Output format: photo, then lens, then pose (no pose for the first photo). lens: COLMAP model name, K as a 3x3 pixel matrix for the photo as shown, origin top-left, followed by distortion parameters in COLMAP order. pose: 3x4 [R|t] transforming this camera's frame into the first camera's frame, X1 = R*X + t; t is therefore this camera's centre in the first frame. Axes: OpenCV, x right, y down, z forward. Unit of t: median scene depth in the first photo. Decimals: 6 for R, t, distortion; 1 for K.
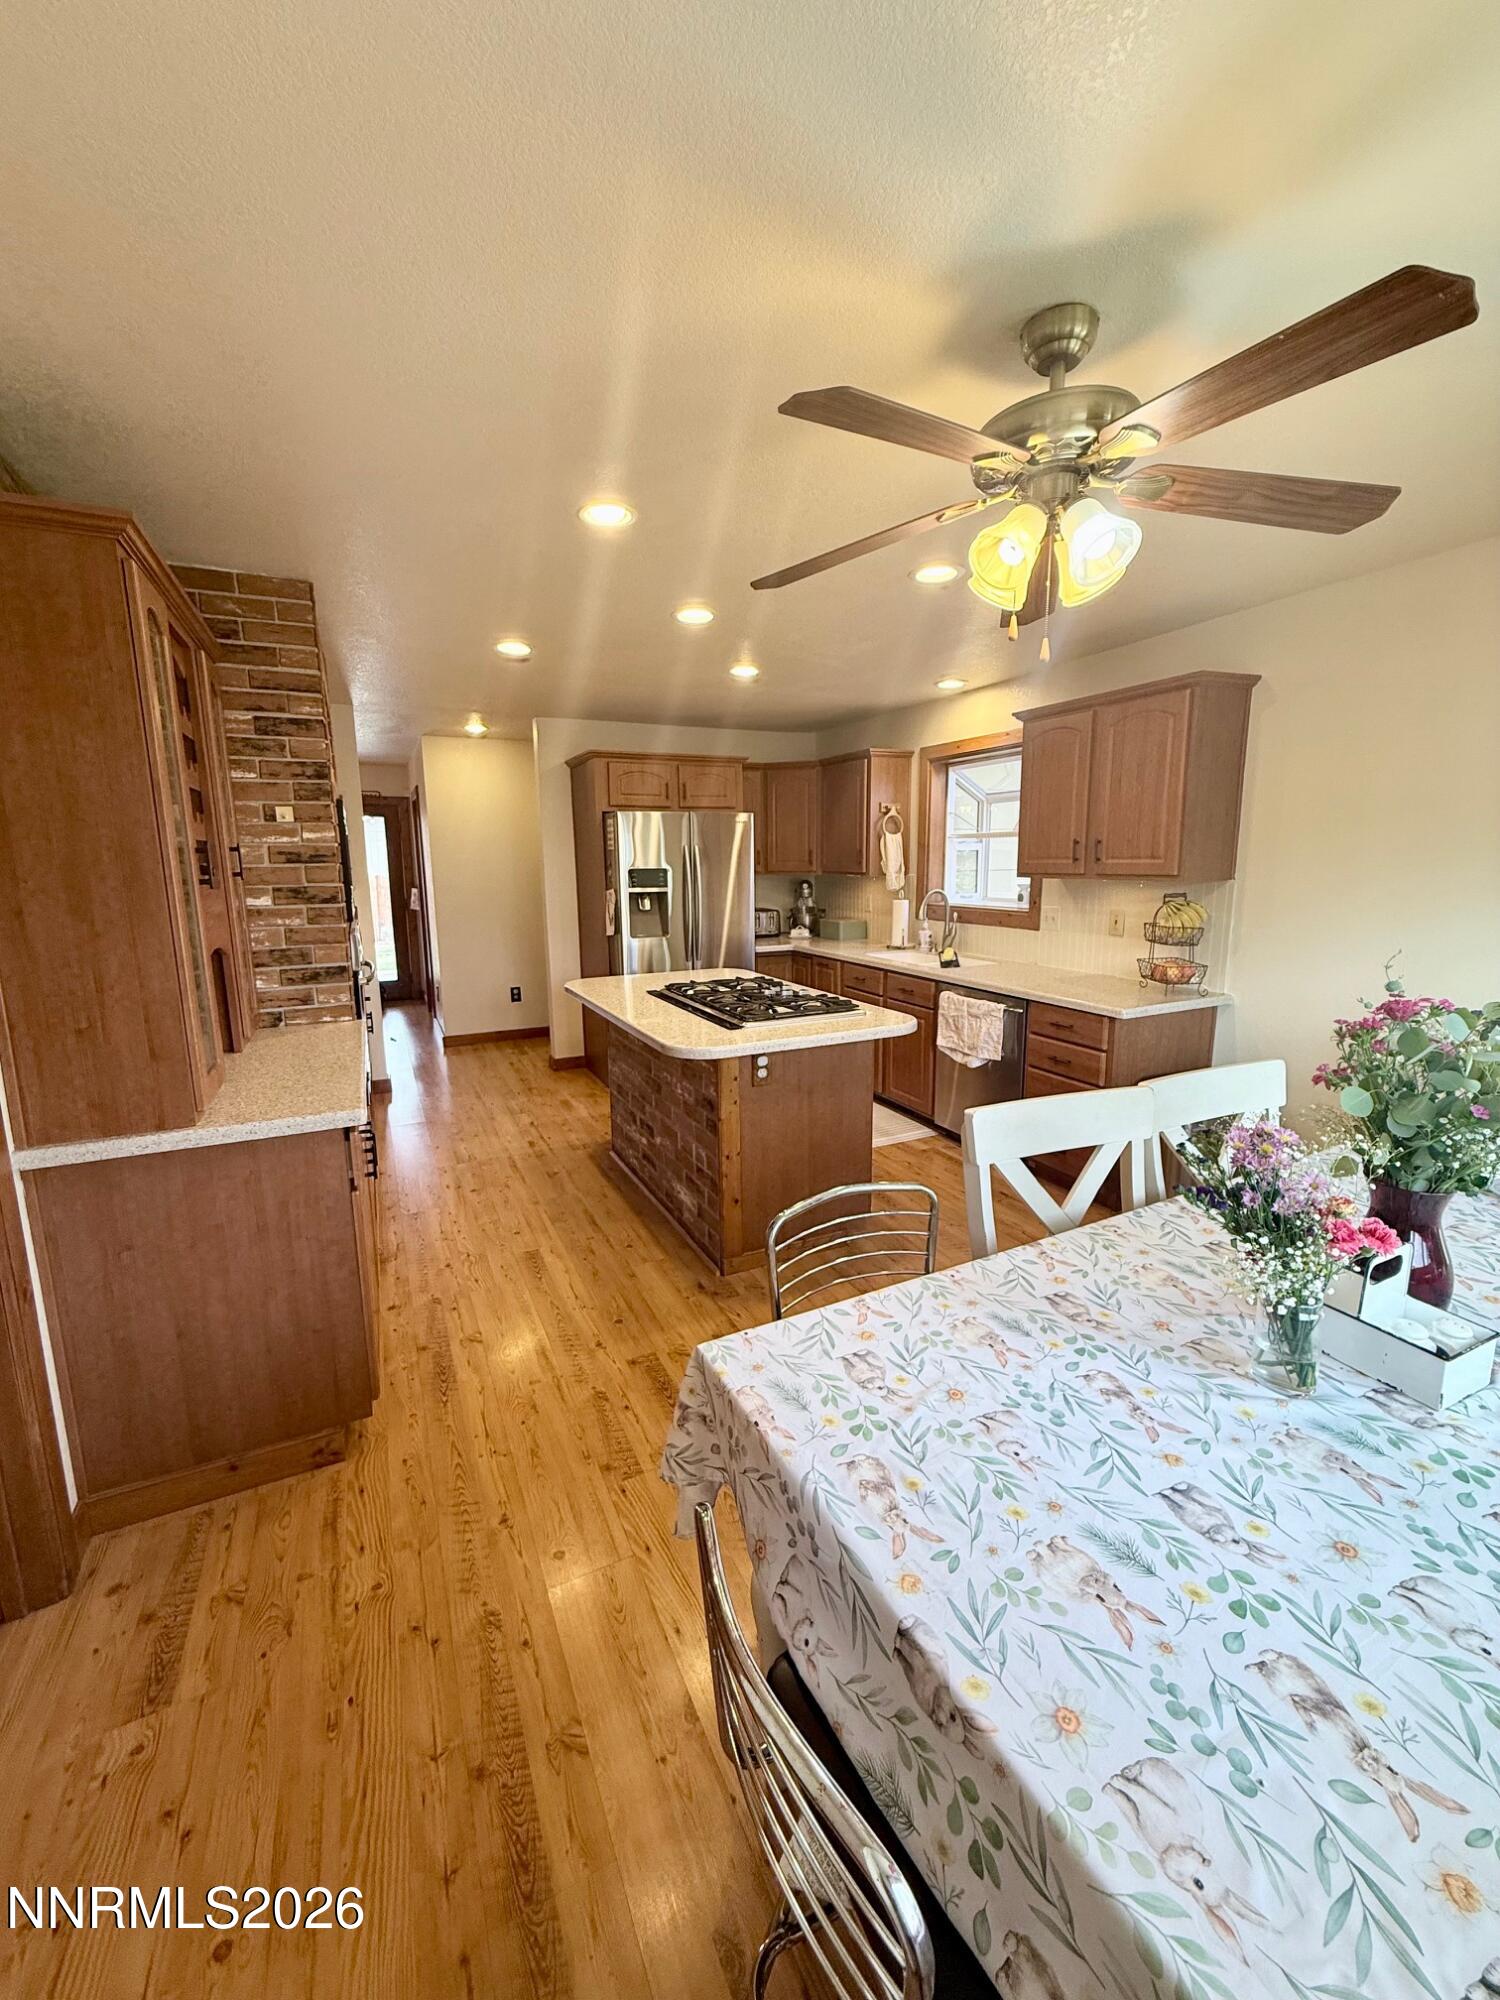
lens RADIAL K [[792.3, 0, 749.7], [0, 792.3, 996.9], [0, 0, 1]] dist [-0.000587, 0.000180]
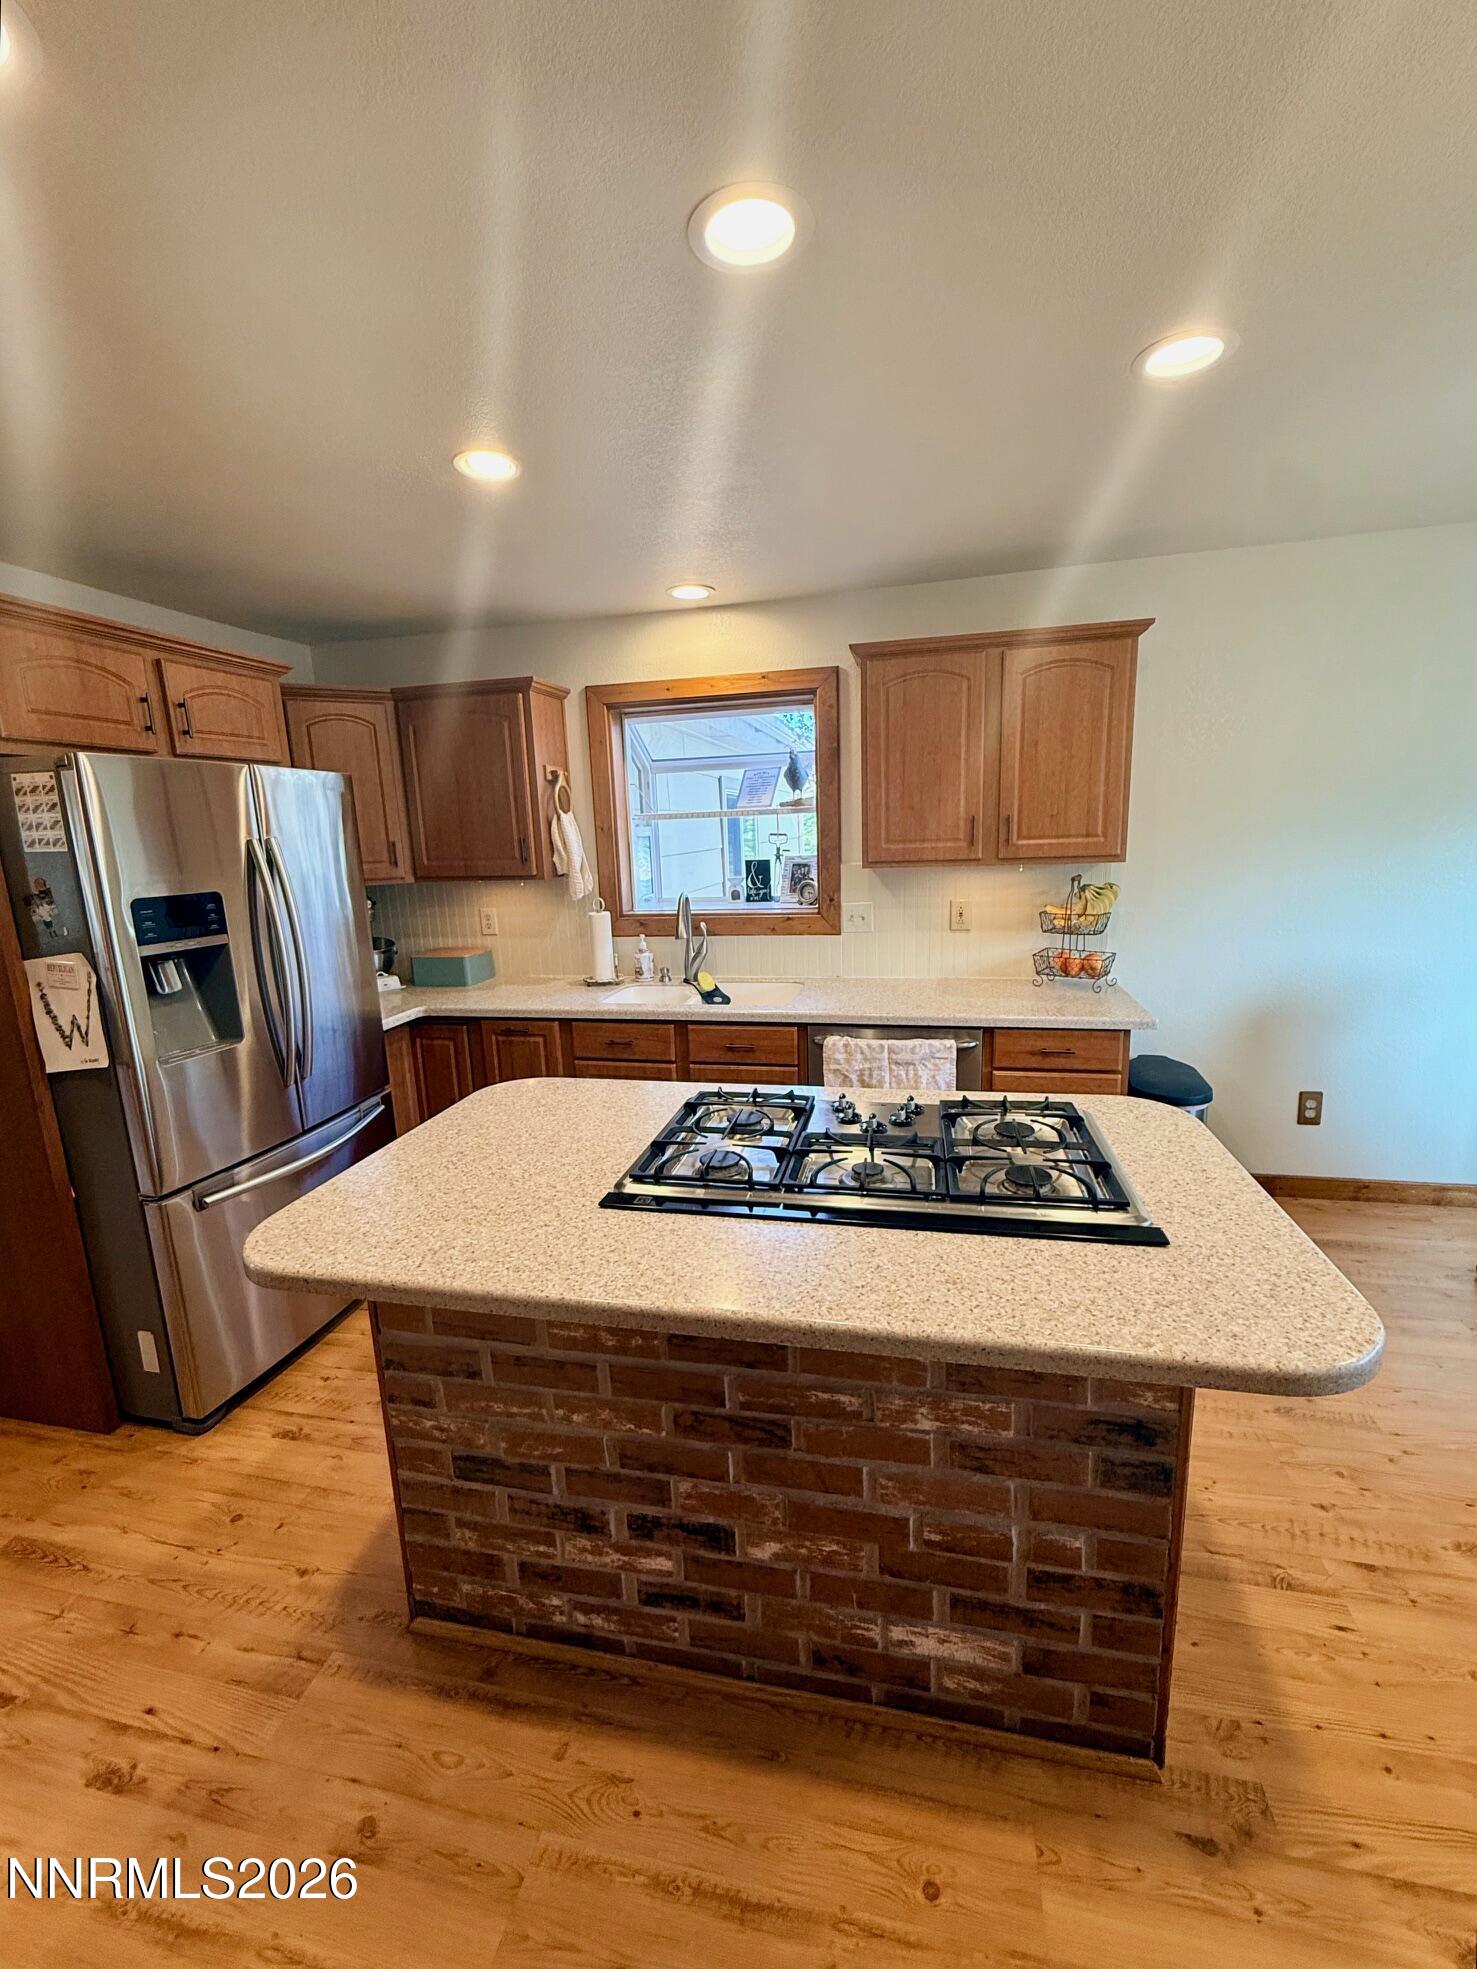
lens RADIAL K [[803.0, 0, 738.5], [0, 803.0, 984.5], [0, 0, 1]] dist [0.000547, 0.000401]
pose [[0.622432, -0.161674, 0.765794, -0.371708], [0.165265, 0.983521, 0.073315, -0.130792], [-0.765027, 0.080925, 0.638894, 0.680667]]
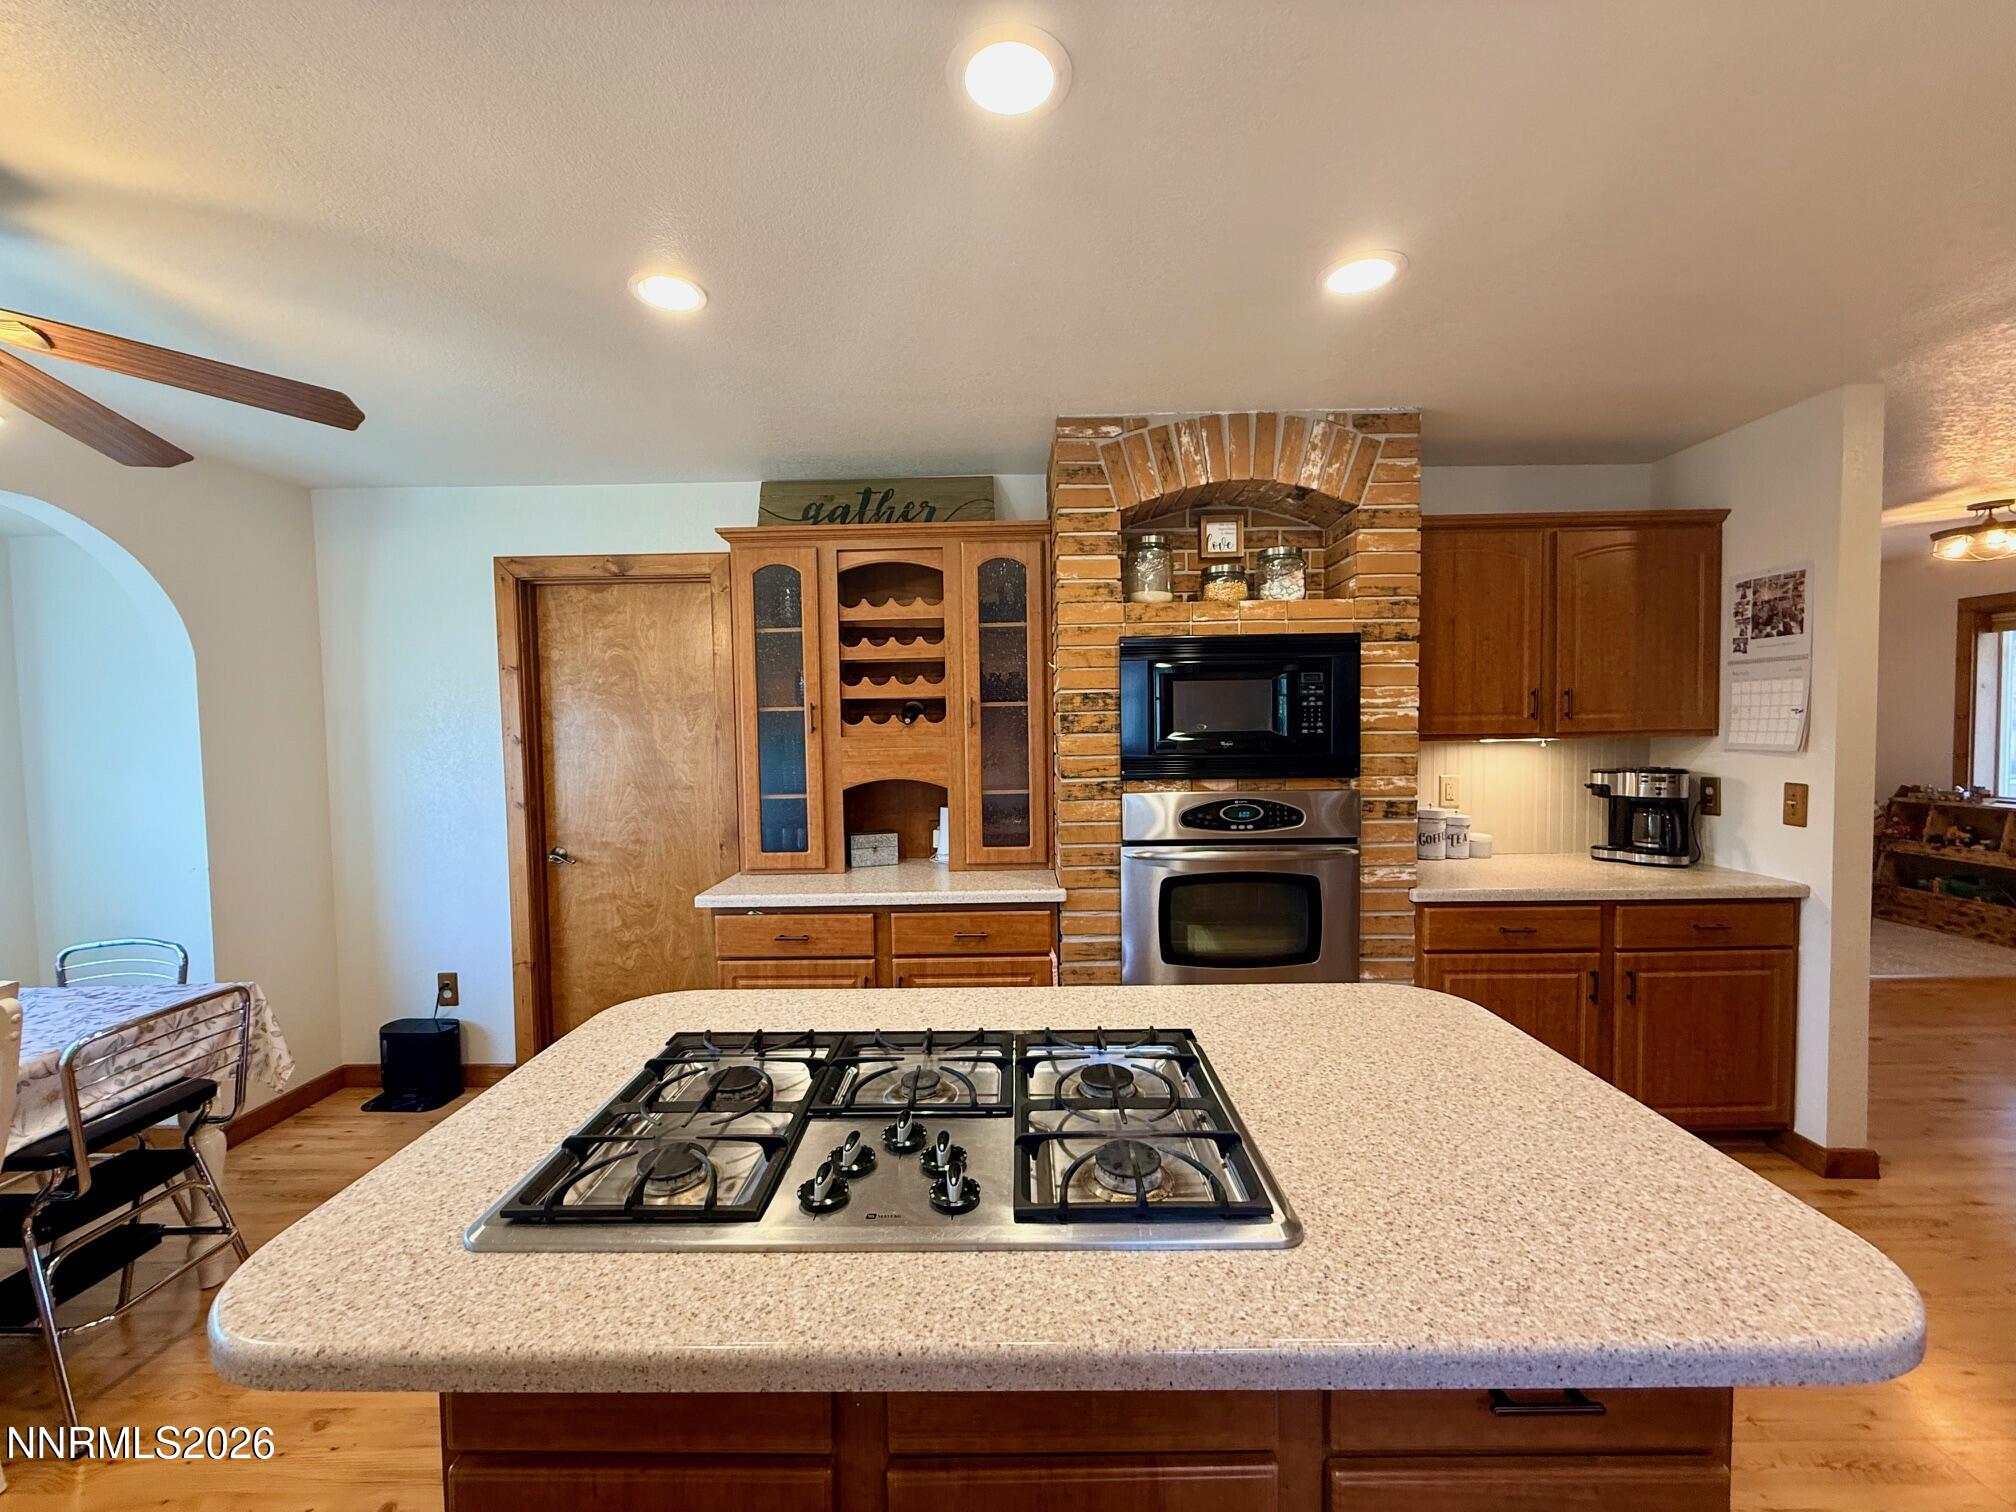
lens RADIAL K [[798.6, 0, 1008.0], [0, 798.6, 756.0], [0, 0, 1]] dist [-0.000587, 0.000180]
pose [[-0.445271, 0.054804, -0.893717, 0.256248], [-0.131367, 0.983326, 0.125749, -0.178084], [0.885707, 0.173397, -0.430647, 1.061240]]
